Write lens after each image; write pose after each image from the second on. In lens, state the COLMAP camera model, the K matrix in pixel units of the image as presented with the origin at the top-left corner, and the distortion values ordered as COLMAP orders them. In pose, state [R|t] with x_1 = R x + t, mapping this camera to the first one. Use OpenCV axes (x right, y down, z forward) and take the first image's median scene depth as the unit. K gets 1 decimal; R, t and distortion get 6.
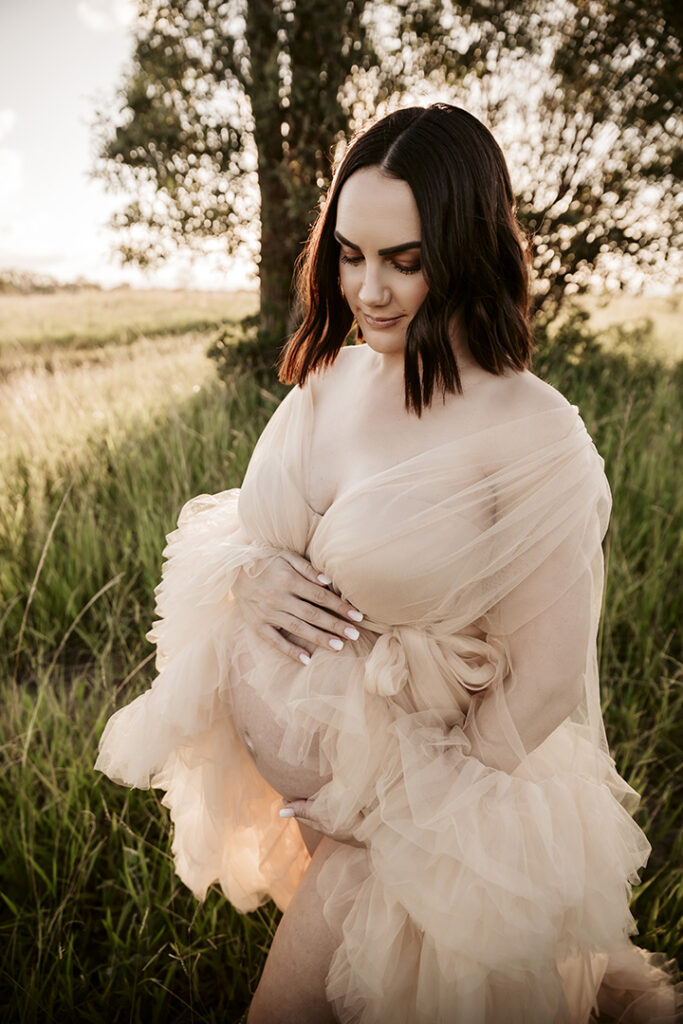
lens RADIAL K [[670.8, 0, 348.1], [0, 670.8, 489.0], [0, 0, 1]] dist [-0.028243, 0.010058]
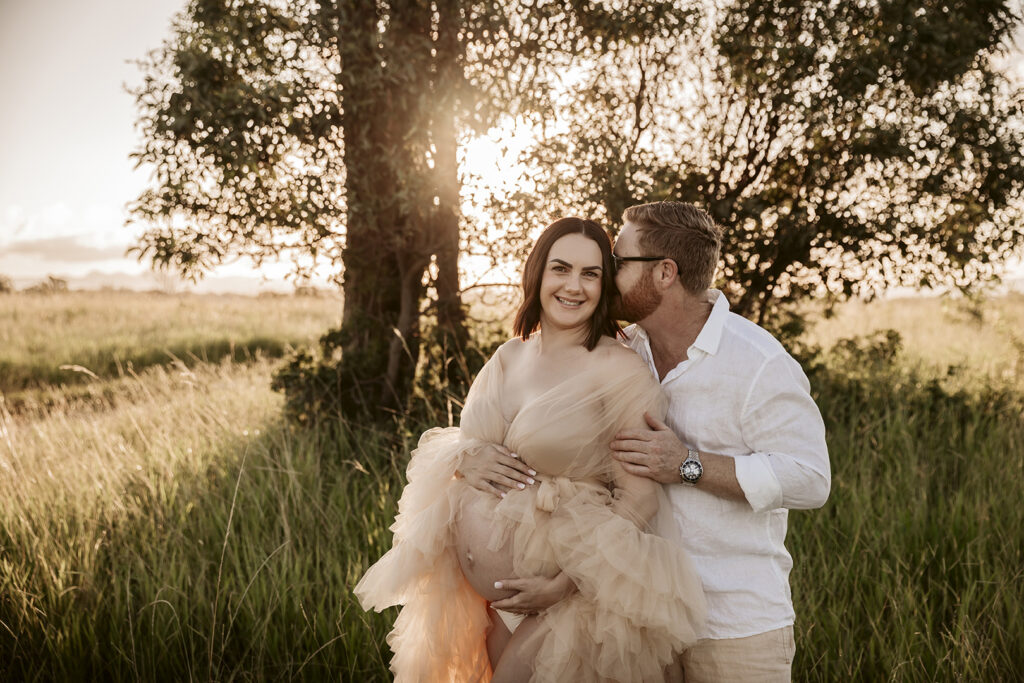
lens RADIAL K [[1173.9, 0, 502.2], [0, 1173.9, 341.3], [0, 0, 1]] dist [0.210026, 0.000000]
pose [[0.998954, -0.006042, 0.045316, -0.029739], [0.017025, 0.969096, -0.246094, 0.087863], [-0.042428, 0.246608, 0.968186, -0.309815]]
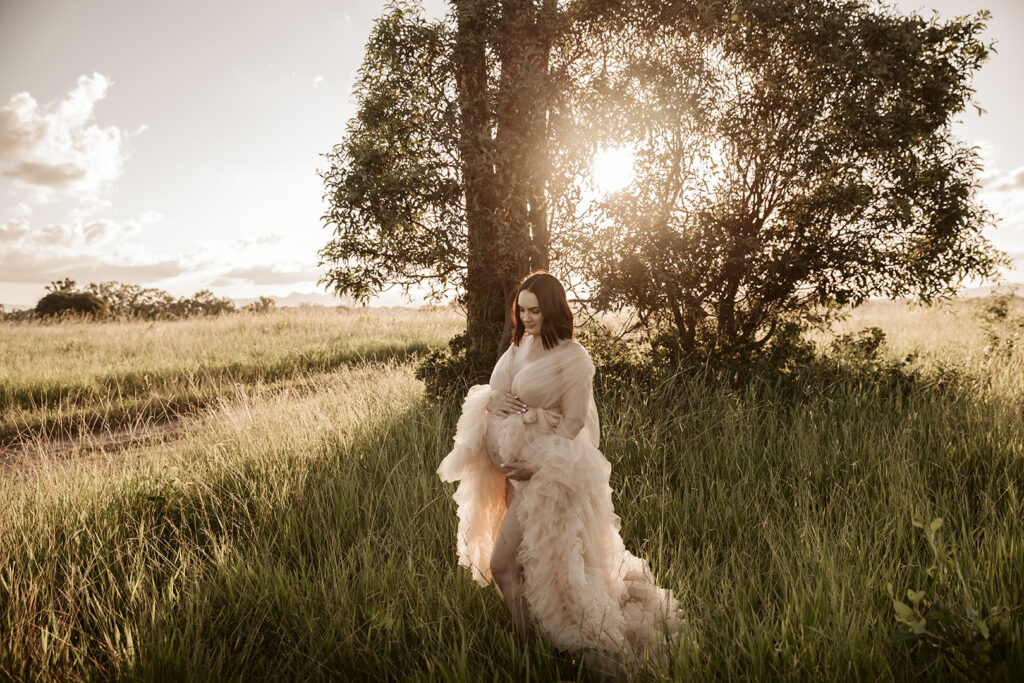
lens RADIAL K [[1003.1, 0, 504.1], [0, 1003.1, 337.2], [0, 0, 1]] dist [0.093220, 0.000000]
pose [[0.996863, -0.022896, -0.075757, 0.044765], [0.002844, 0.966982, -0.254829, 0.165666], [0.079091, 0.253814, 0.964014, -0.589568]]
